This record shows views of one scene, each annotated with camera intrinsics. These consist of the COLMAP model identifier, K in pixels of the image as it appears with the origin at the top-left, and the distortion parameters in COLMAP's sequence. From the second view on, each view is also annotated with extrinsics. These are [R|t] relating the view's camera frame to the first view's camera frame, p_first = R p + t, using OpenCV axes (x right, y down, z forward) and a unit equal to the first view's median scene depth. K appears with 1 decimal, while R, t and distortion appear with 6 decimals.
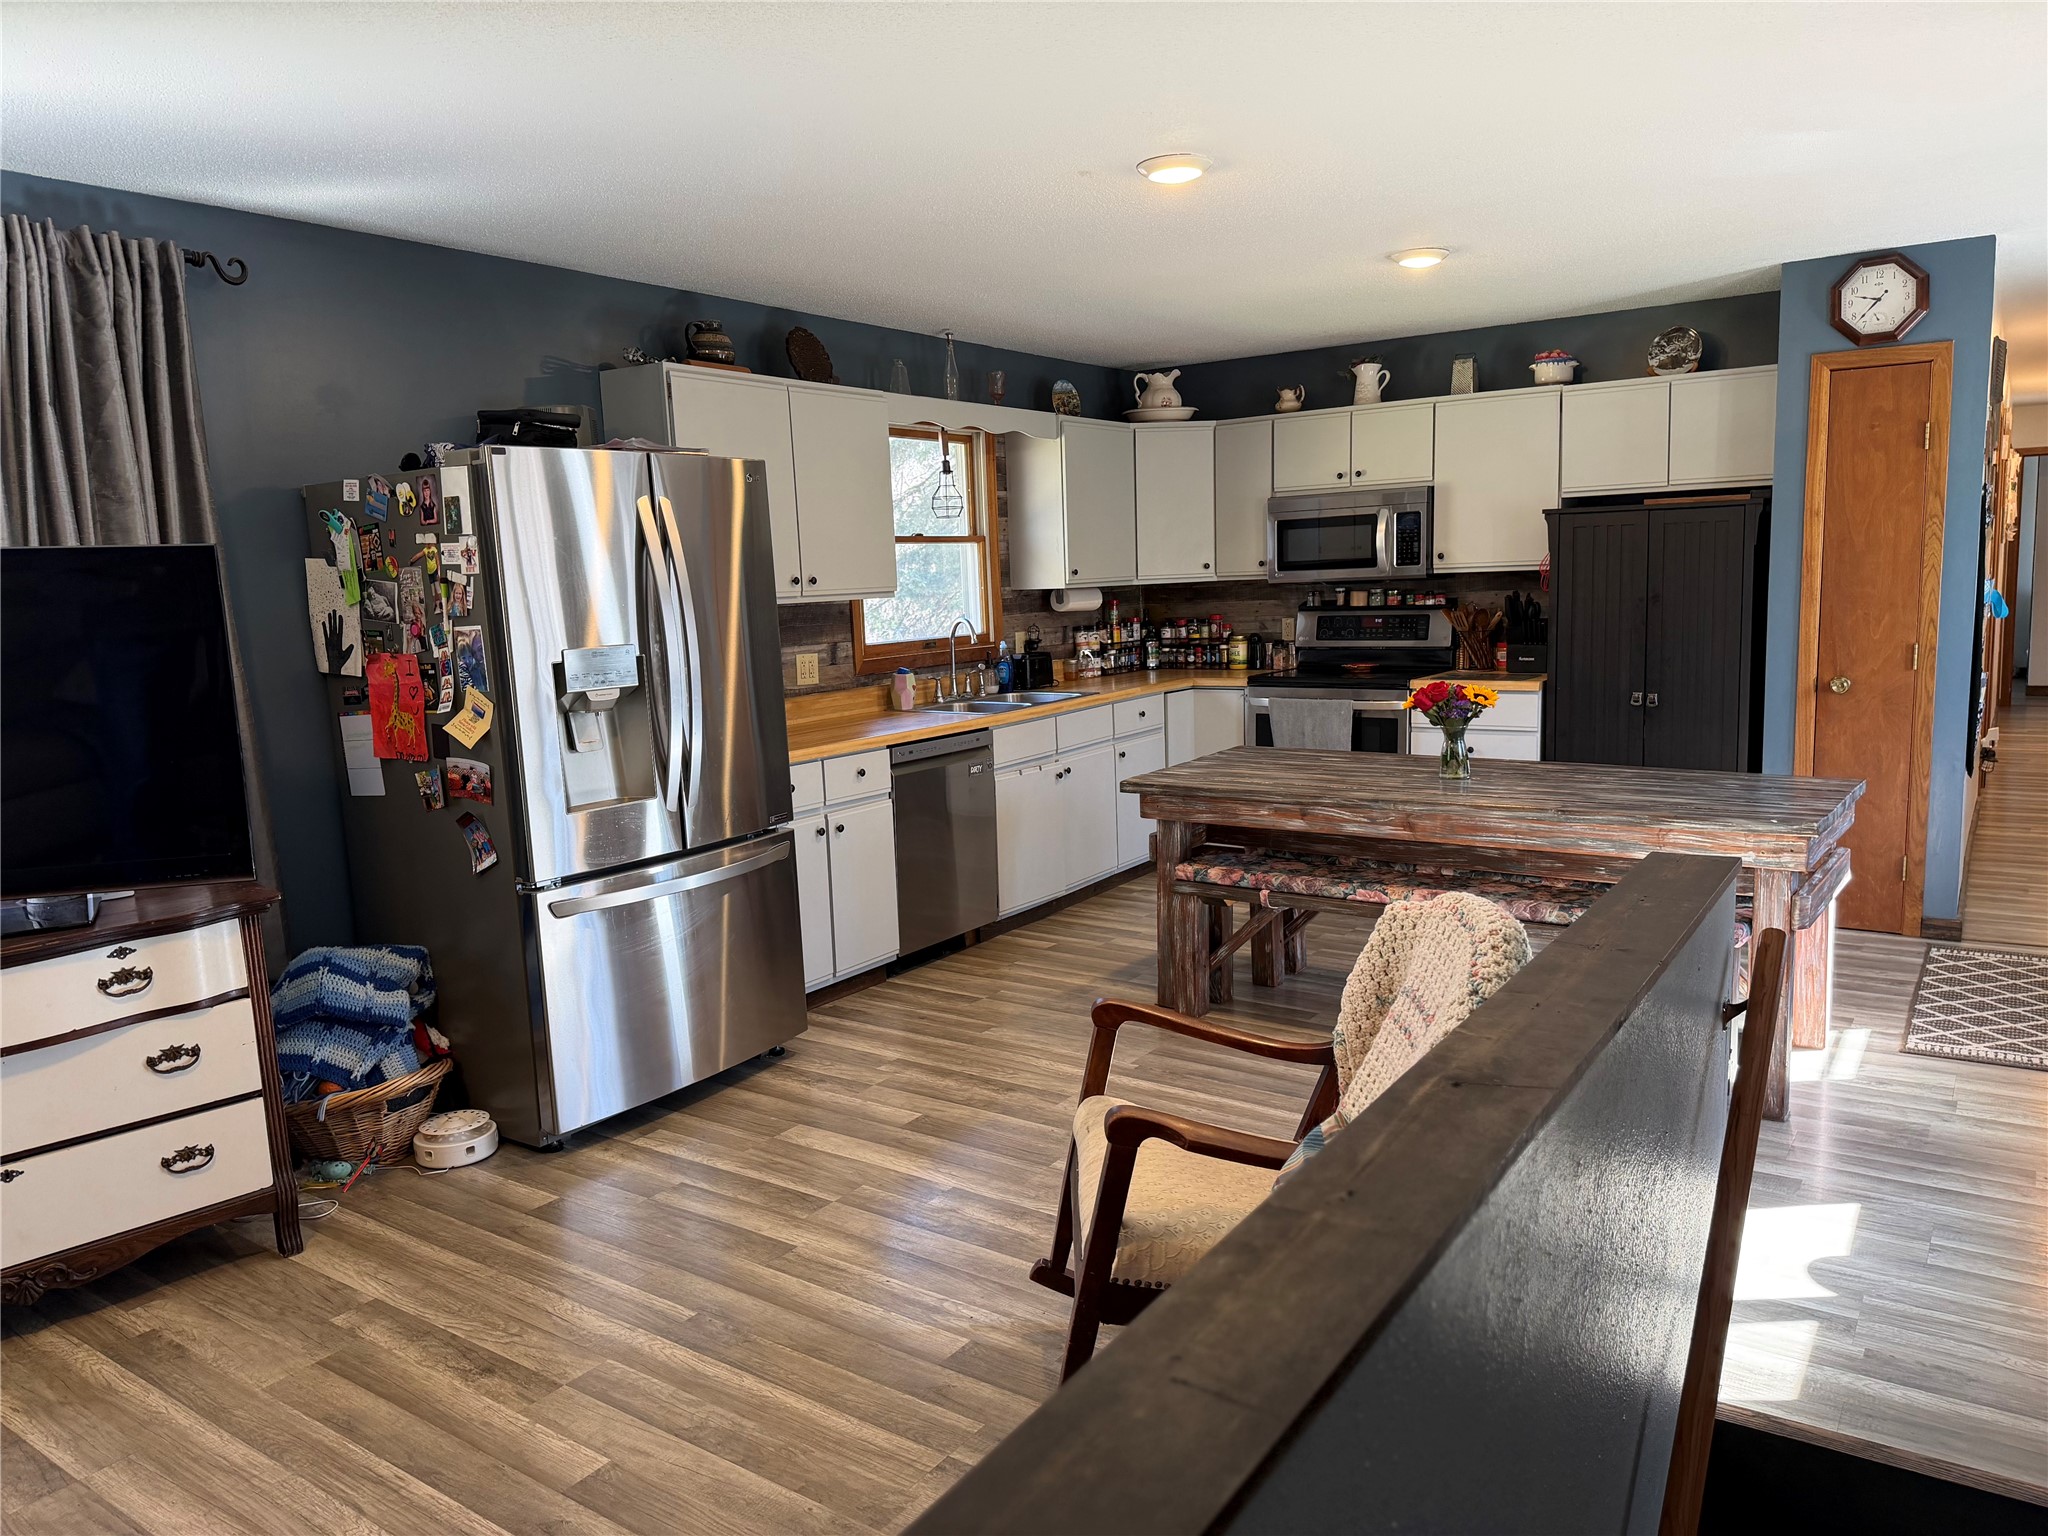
lens RADIAL K [[1411.2, 0, 1025.8], [0, 1411.2, 816.2], [0, 0, 1]] dist [0.035939, -0.001145]
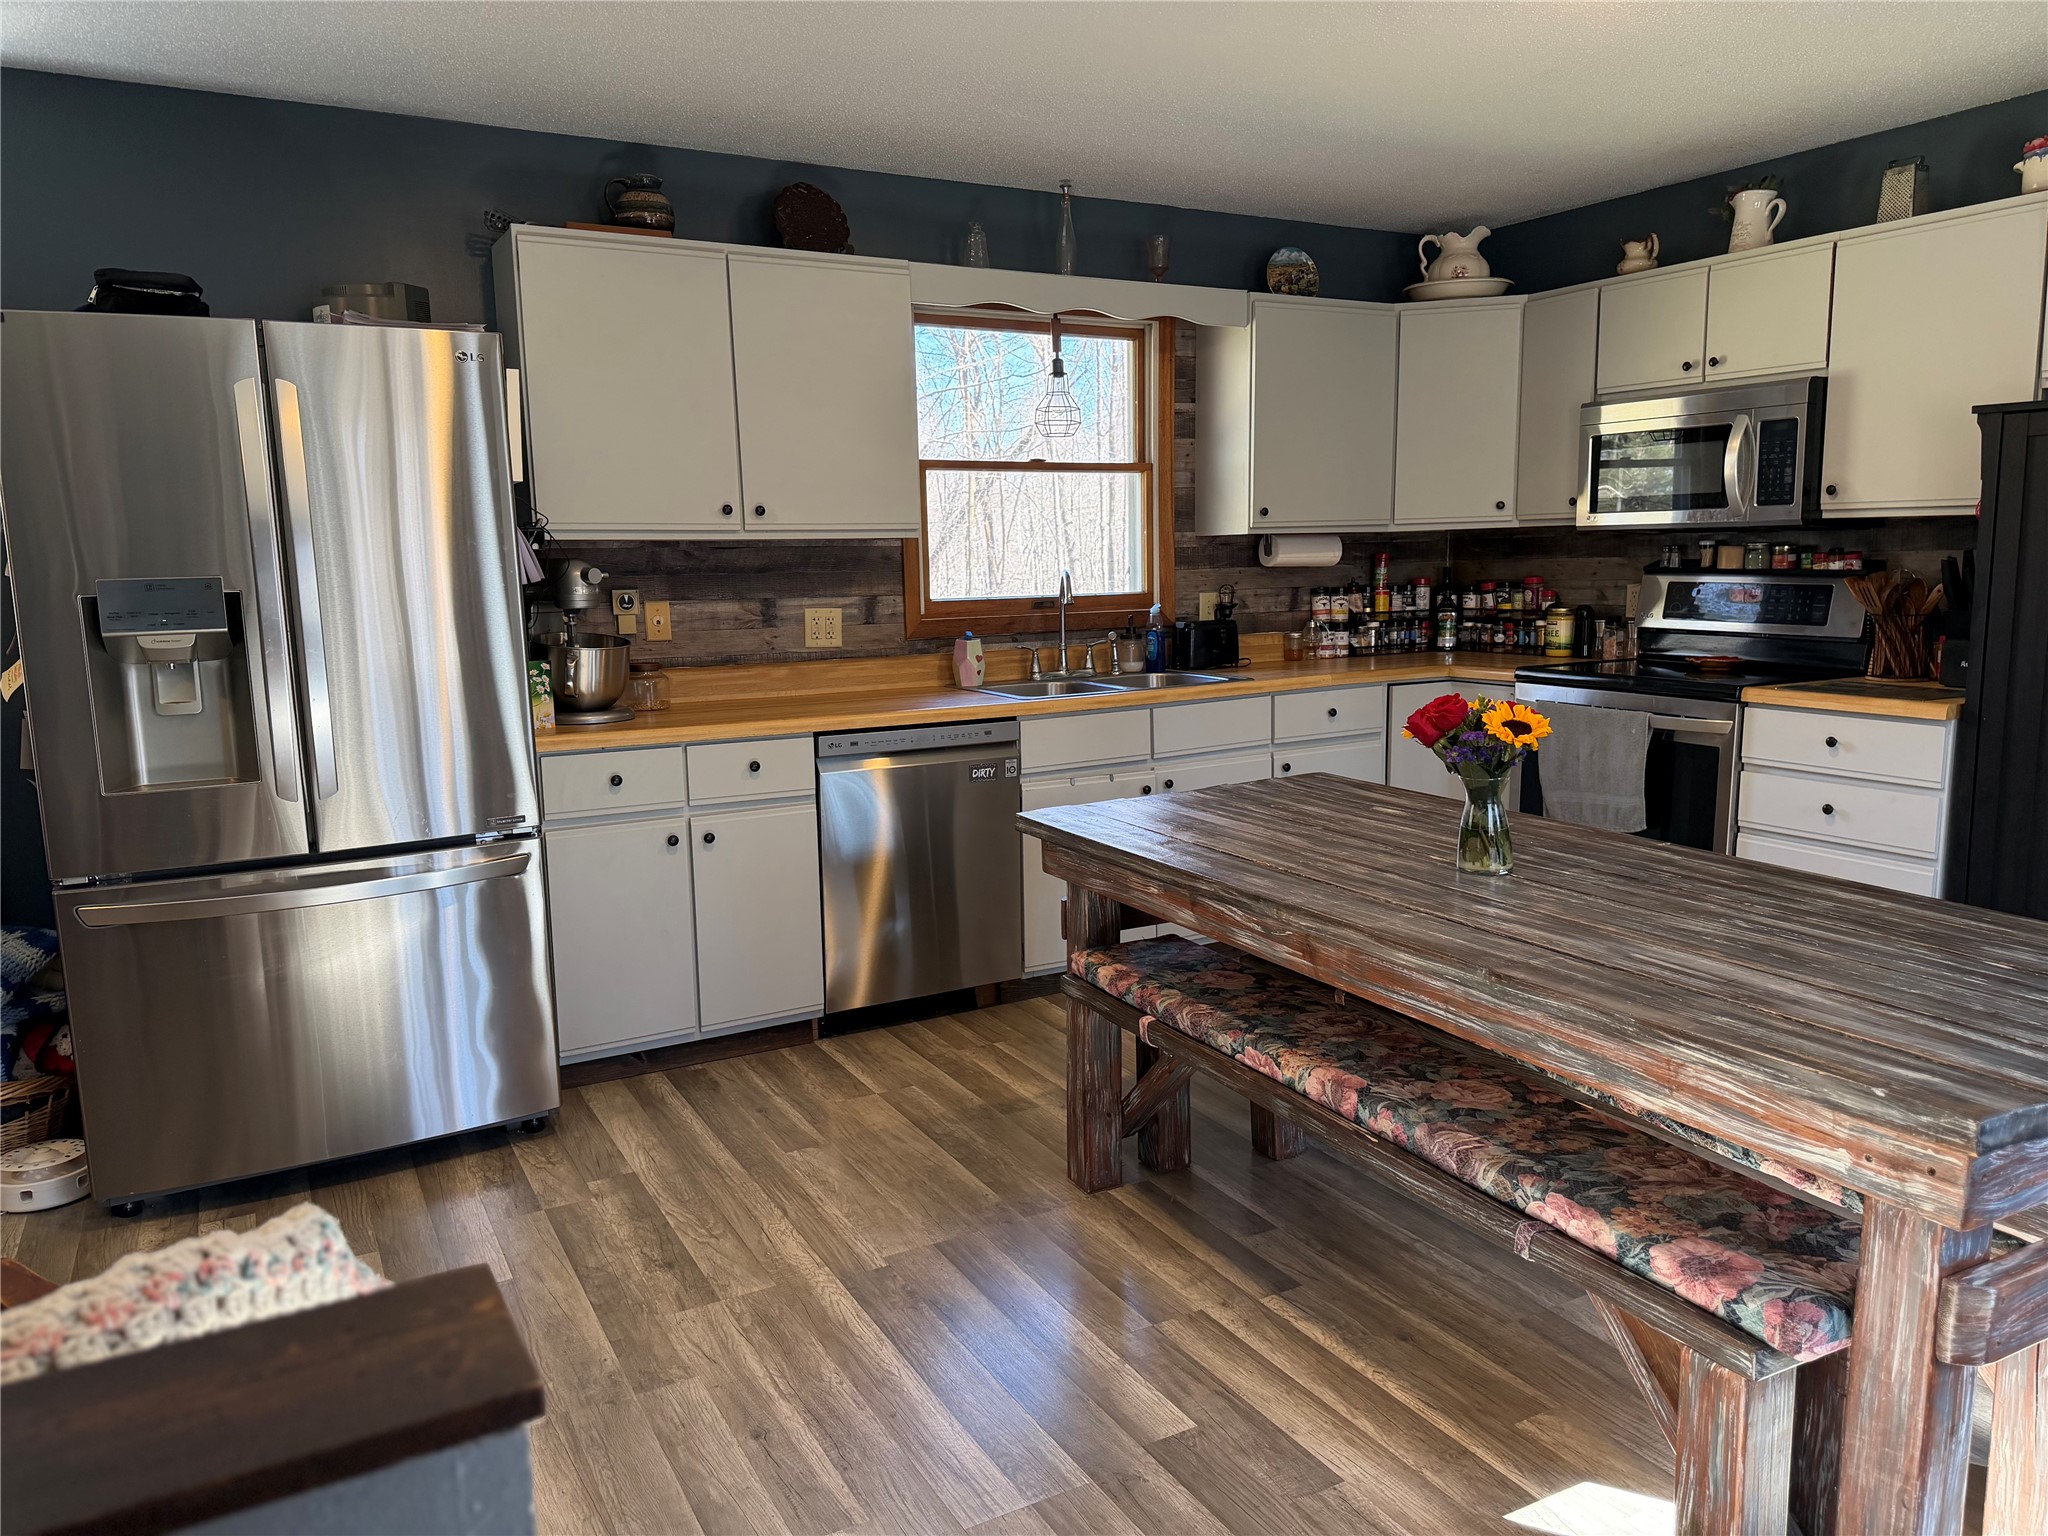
lens RADIAL K [[1432.5, 0, 1025.5], [0, 1432.5, 785.4], [0, 0, 1]] dist [0.085327, -0.108148]
pose [[0.898740, 0.090050, -0.429135, 0.257862], [-0.088953, 0.995778, 0.022661, -0.038544], [0.429364, 0.017807, 0.902956, 0.281589]]
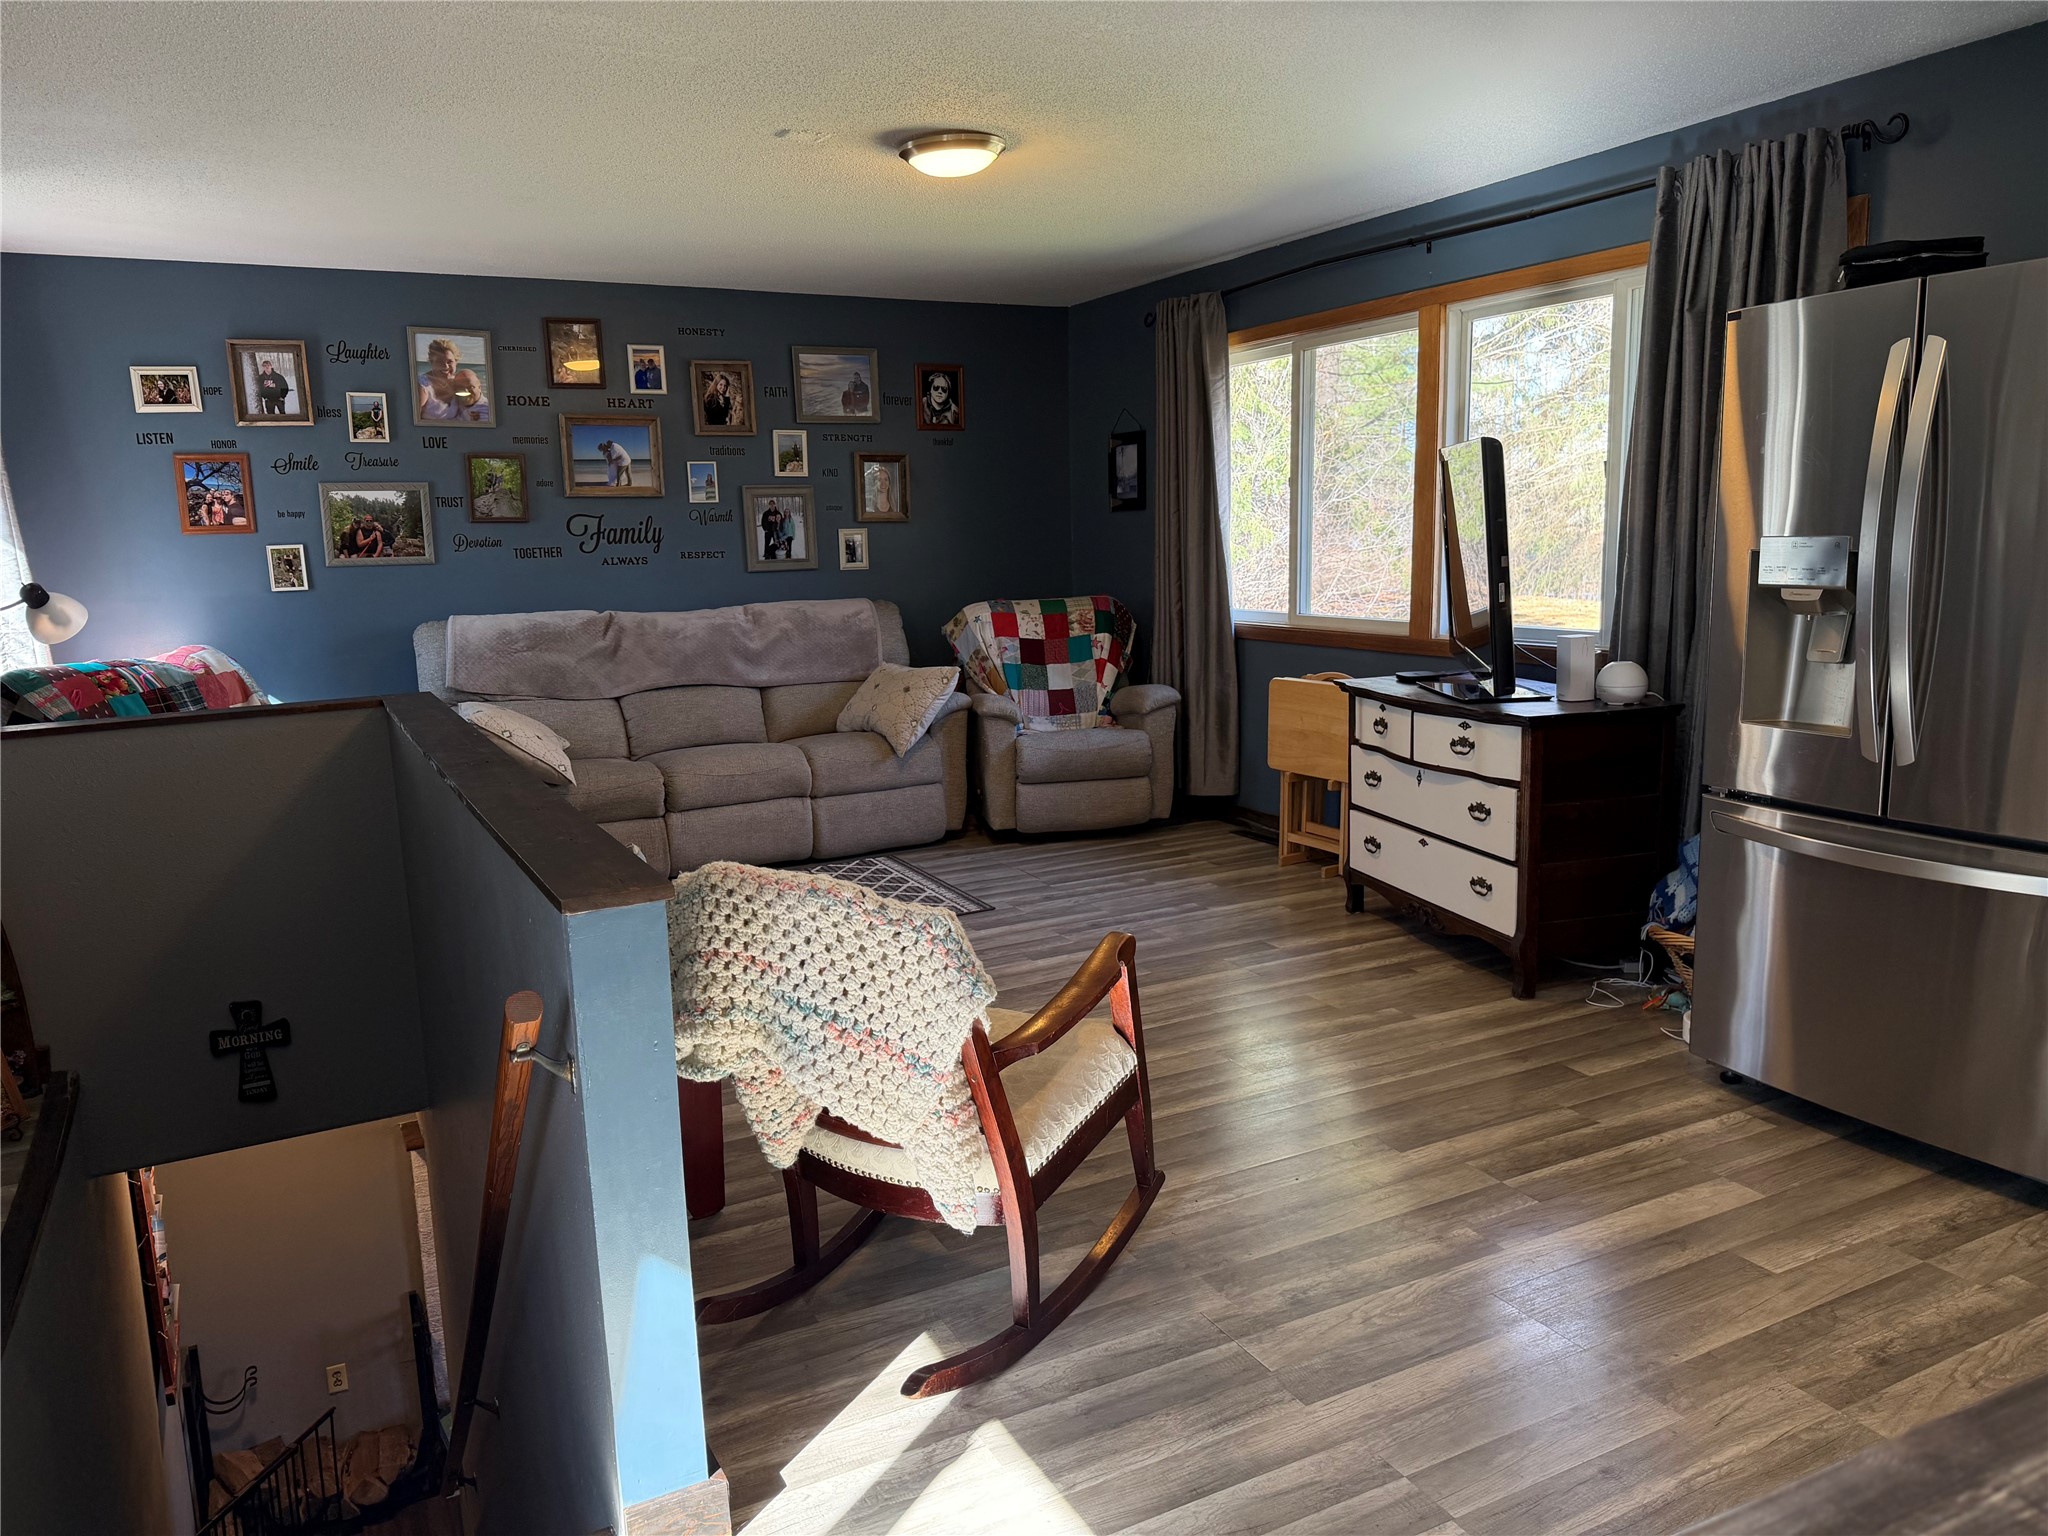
lens RADIAL K [[1432.5, 0, 1025.5], [0, 1432.5, 785.4], [0, 0, 1]] dist [0.085327, -0.108148]
pose [[-0.466618, 0.215469, -0.857812, 0.379429], [-0.100731, 0.950614, 0.293574, -0.104179], [0.878704, 0.223395, -0.421869, 0.557911]]
